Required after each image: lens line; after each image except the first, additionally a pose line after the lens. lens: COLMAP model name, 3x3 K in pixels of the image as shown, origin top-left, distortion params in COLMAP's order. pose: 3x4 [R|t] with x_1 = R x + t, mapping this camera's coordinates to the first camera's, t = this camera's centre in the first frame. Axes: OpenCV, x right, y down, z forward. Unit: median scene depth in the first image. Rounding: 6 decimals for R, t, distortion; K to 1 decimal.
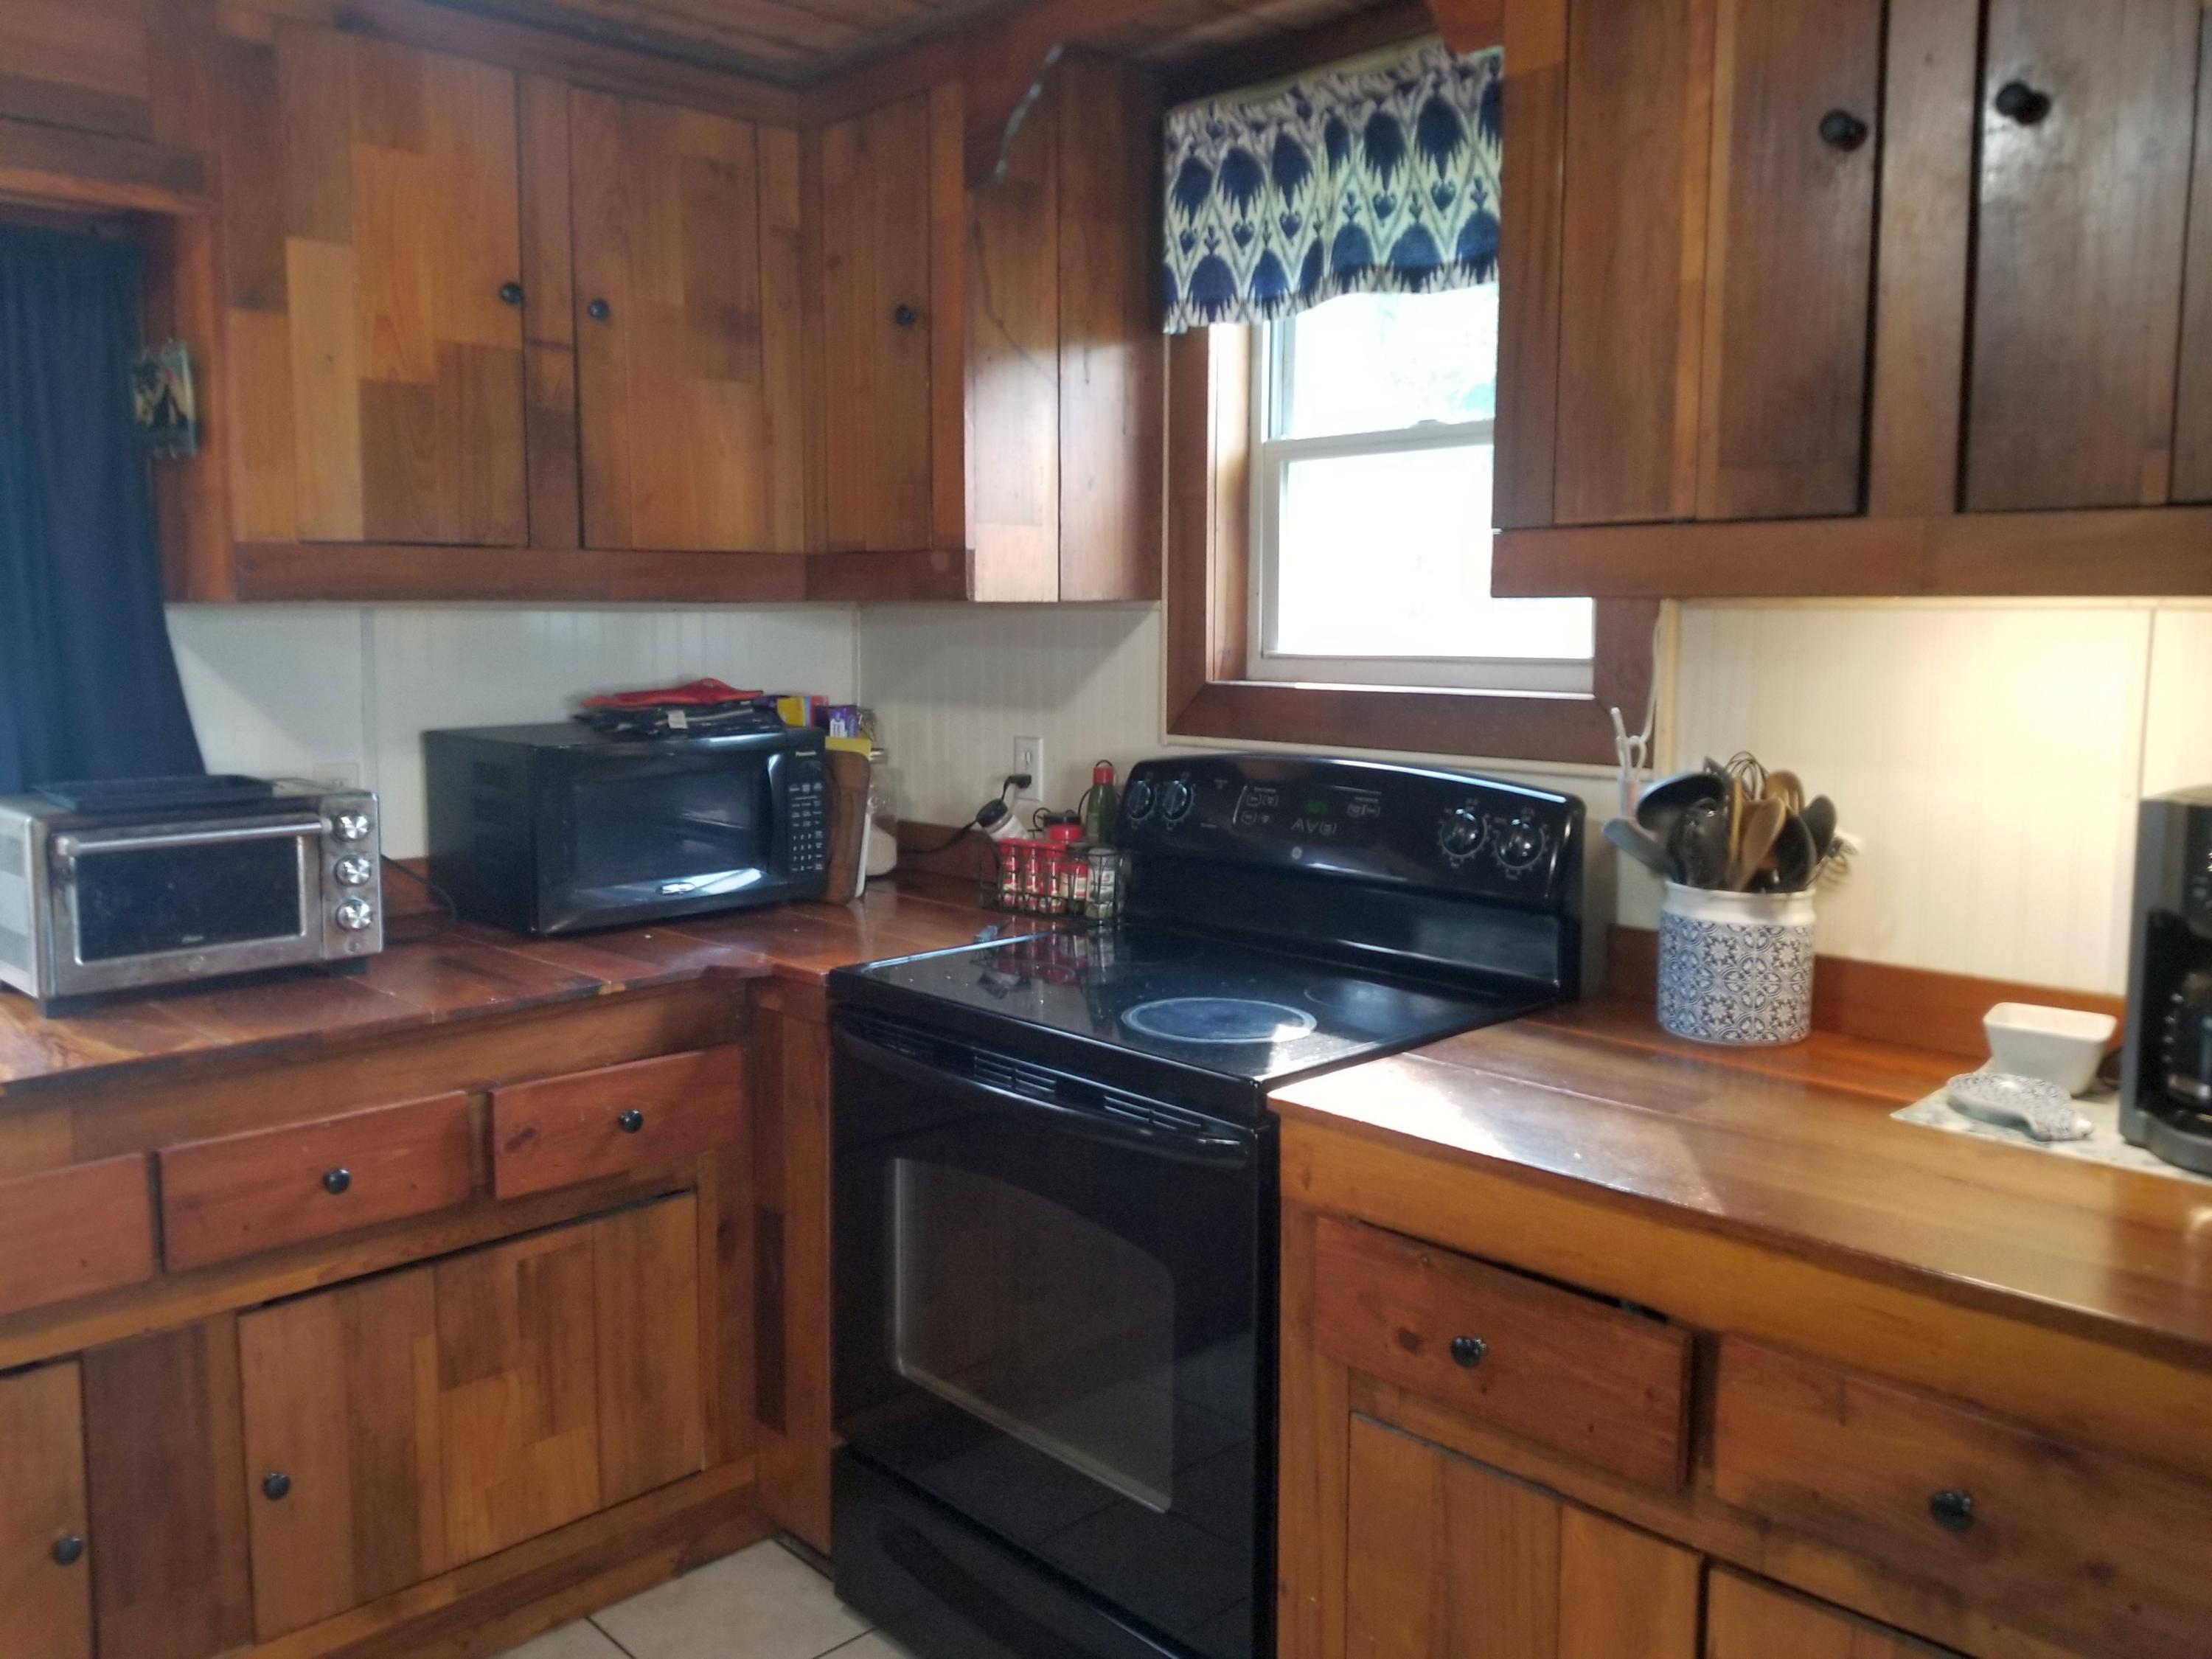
lens RADIAL K [[1732.6, 0, 1062.9], [0, 1732.6, 775.3], [0, 0, 1]] dist [0.056149, -0.072048]
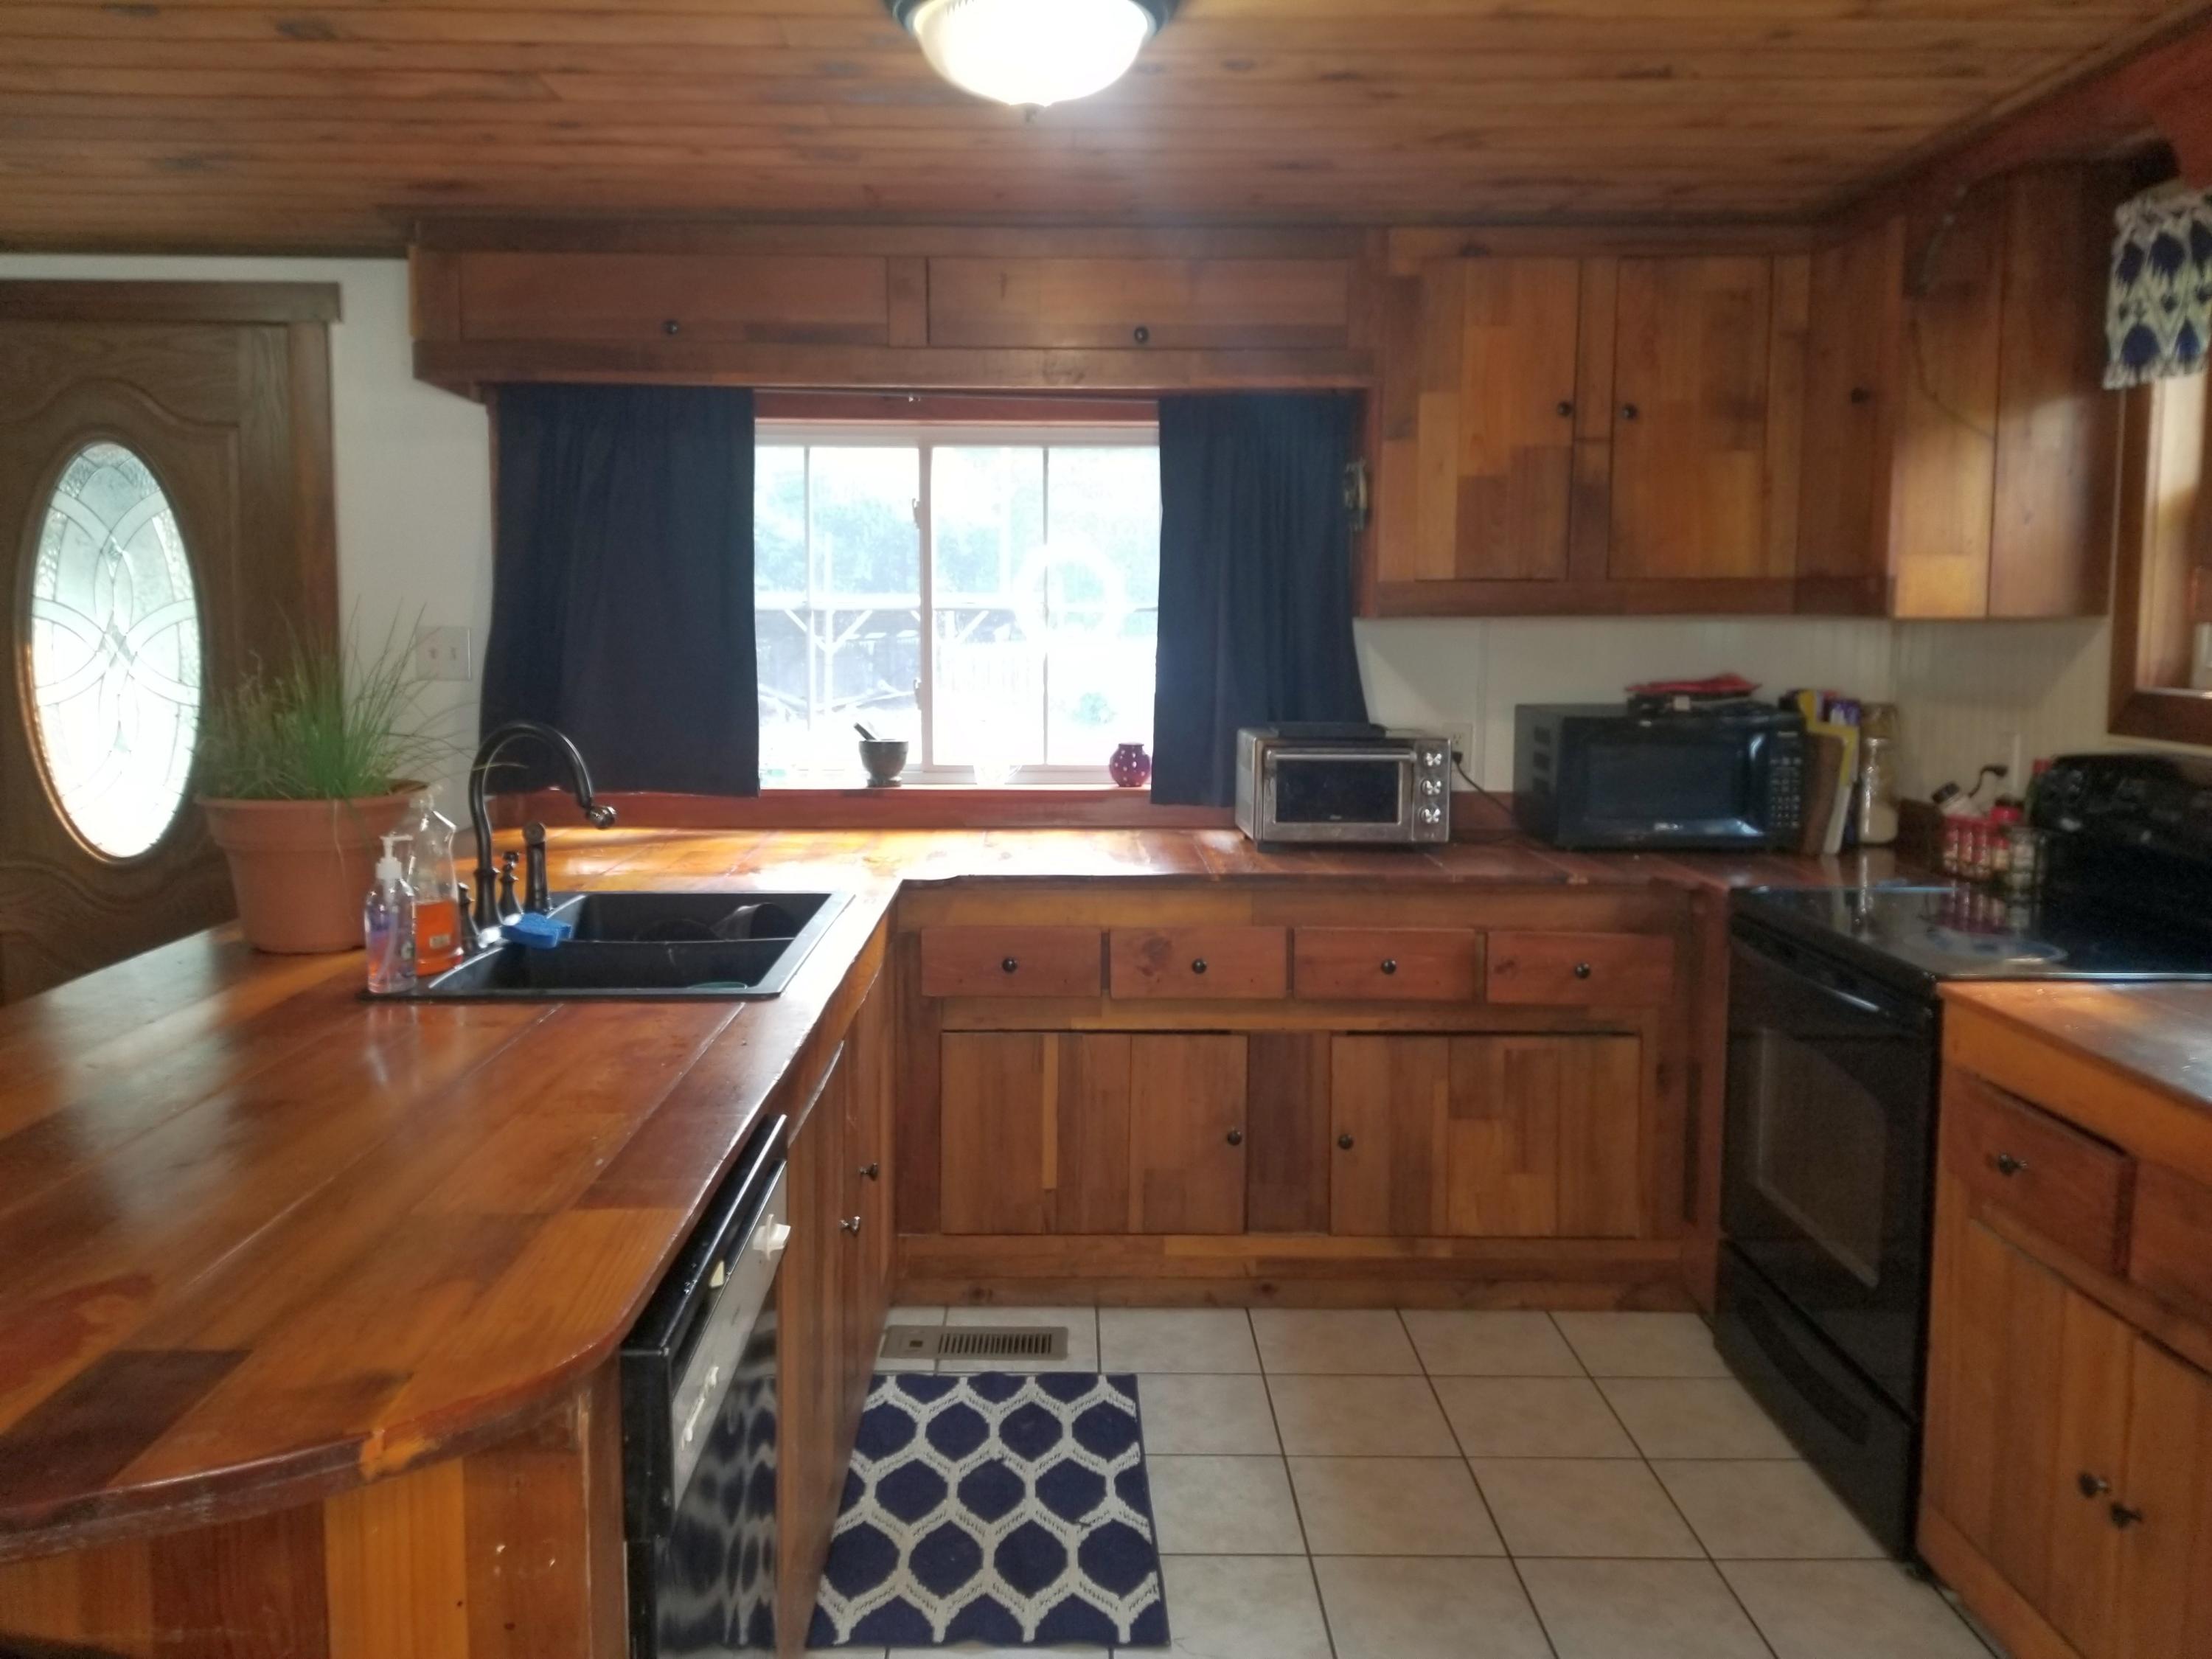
lens RADIAL K [[1732.6, 0, 1072.6], [0, 1732.6, 778.0], [0, 0, 1]] dist [0.056149, -0.072048]
pose [[0.727278, 0.070595, -0.682702, 0.414980], [-0.070377, 0.997124, 0.028136, 0.023777], [0.682725, 0.027584, 0.730155, -0.358589]]
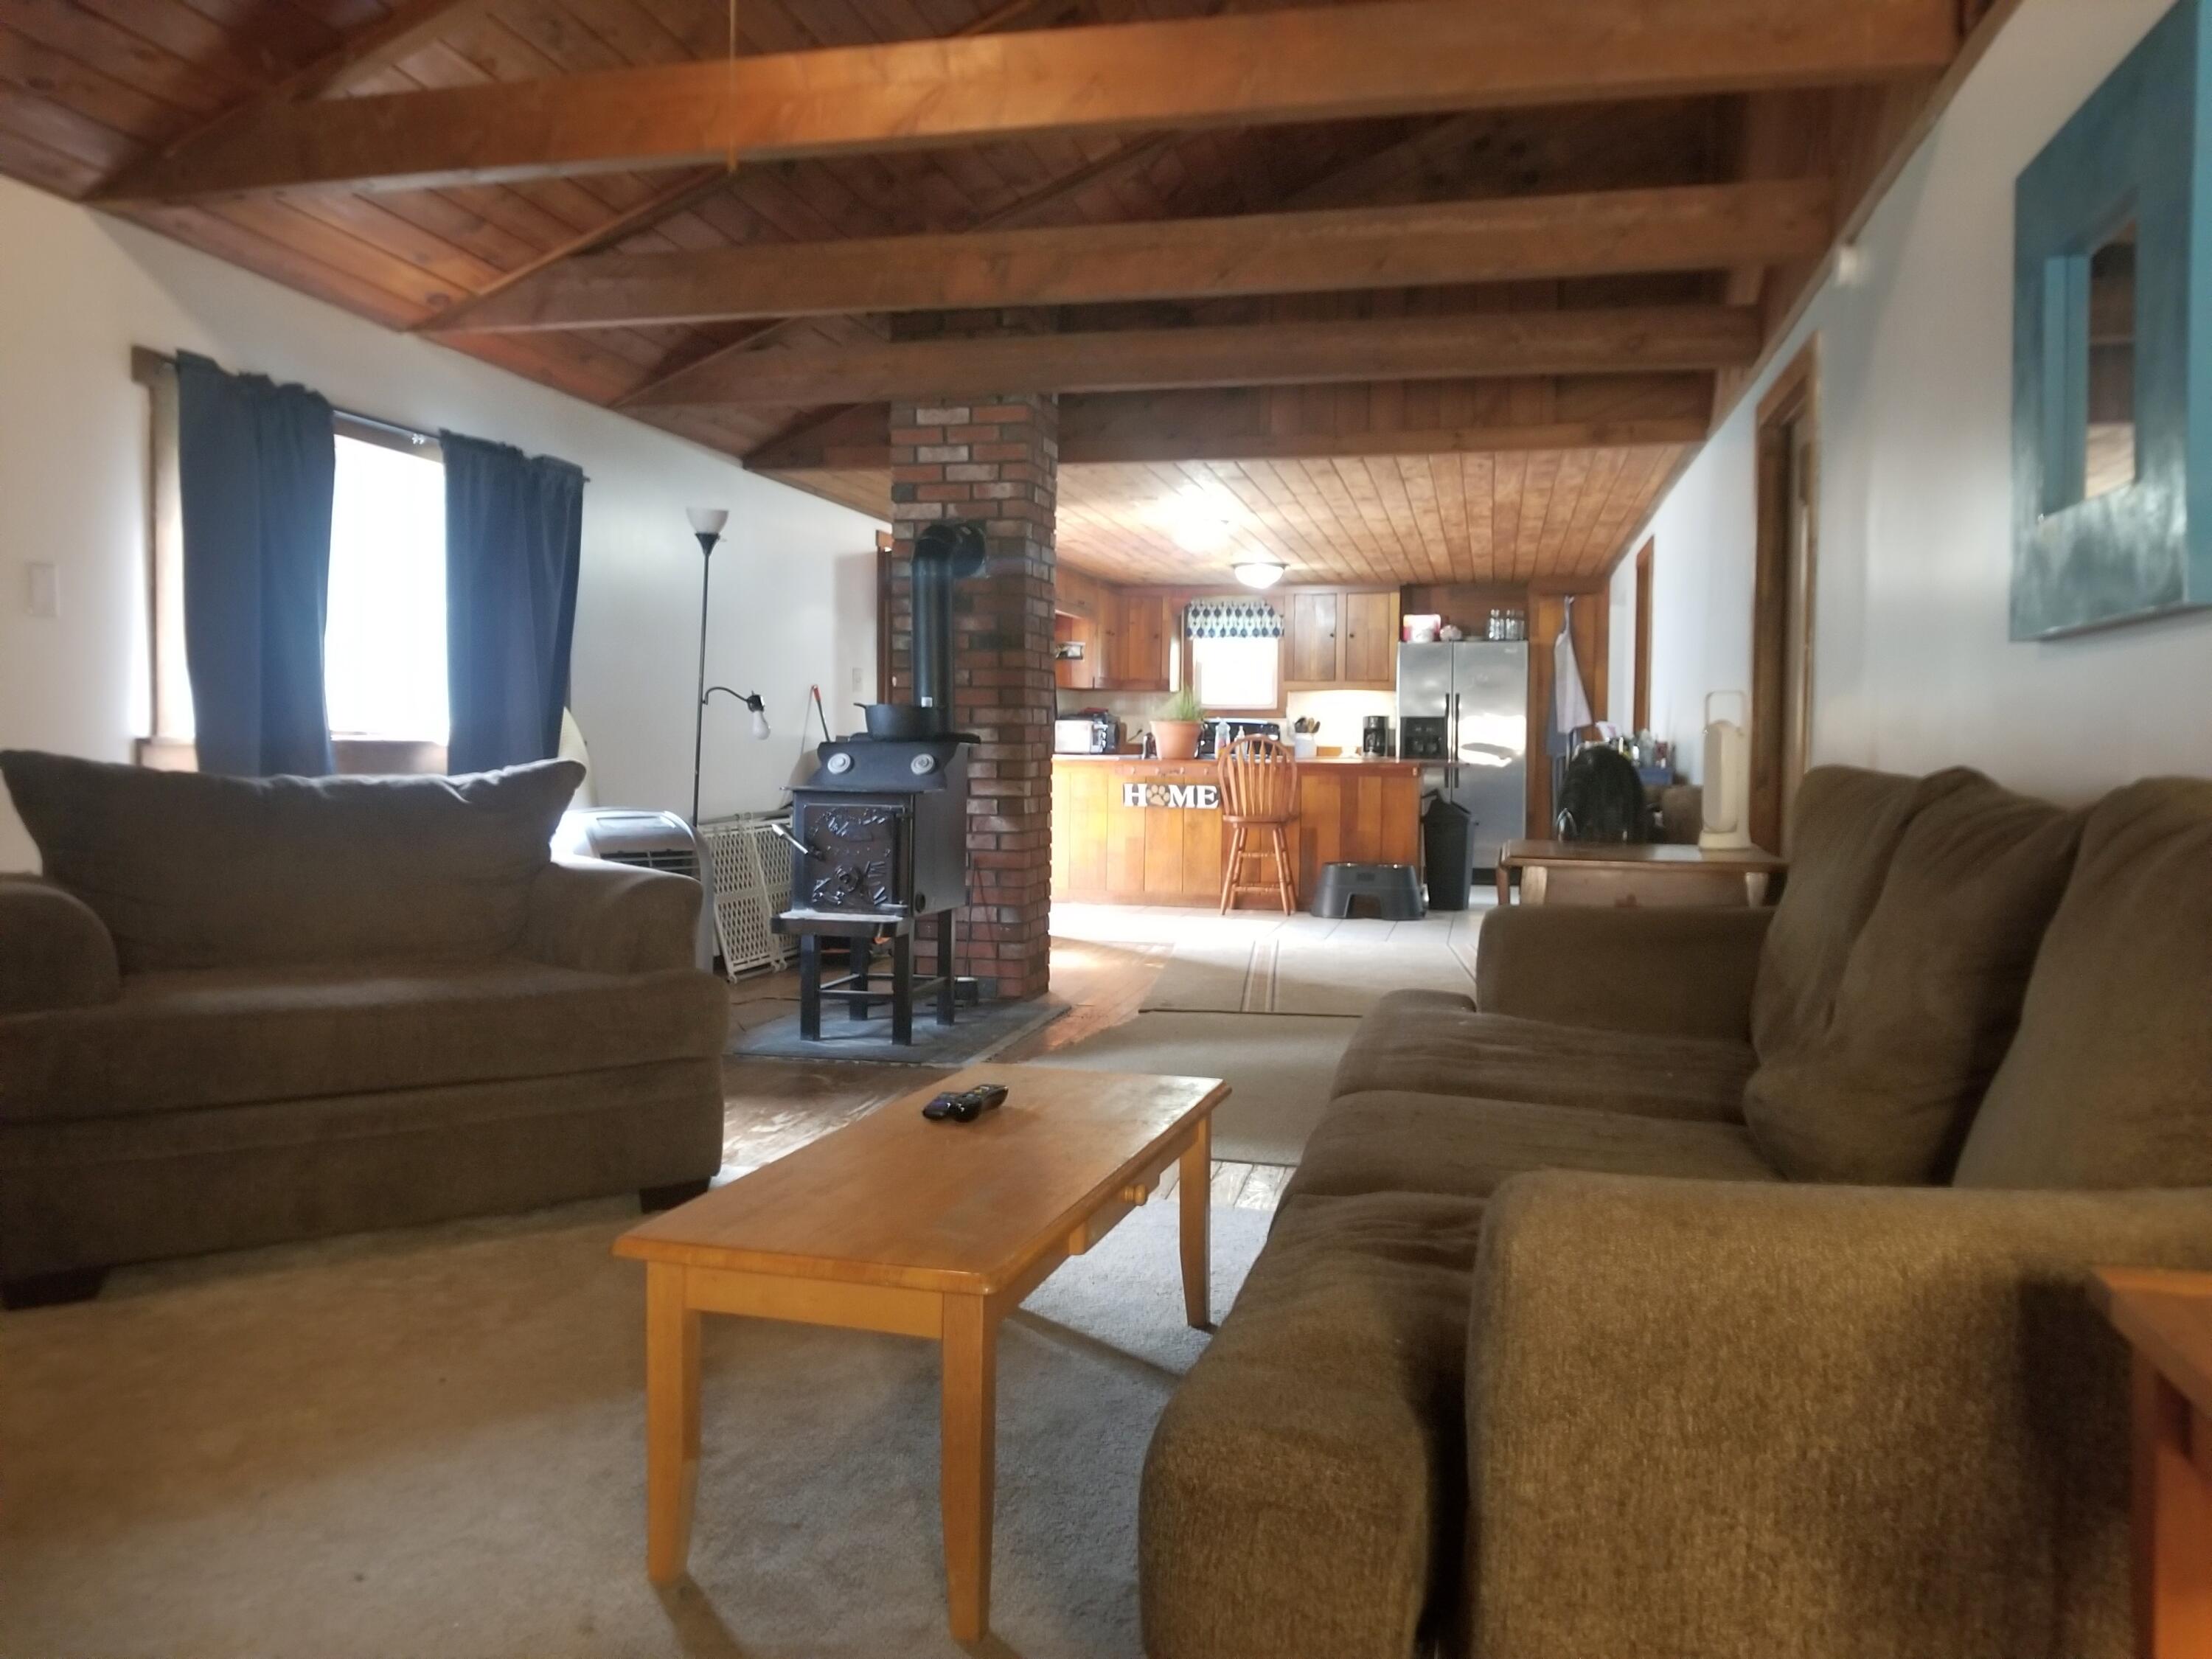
lens RADIAL K [[1732.6, 0, 1110.6], [0, 1732.6, 826.8], [0, 0, 1]] dist [0.056149, -0.072048]
pose [[0.828926, -0.022206, 0.558917, -3.347845], [0.043820, 0.998719, -0.025310, 0.466130], [-0.557639, 0.045472, 0.828837, -3.450627]]
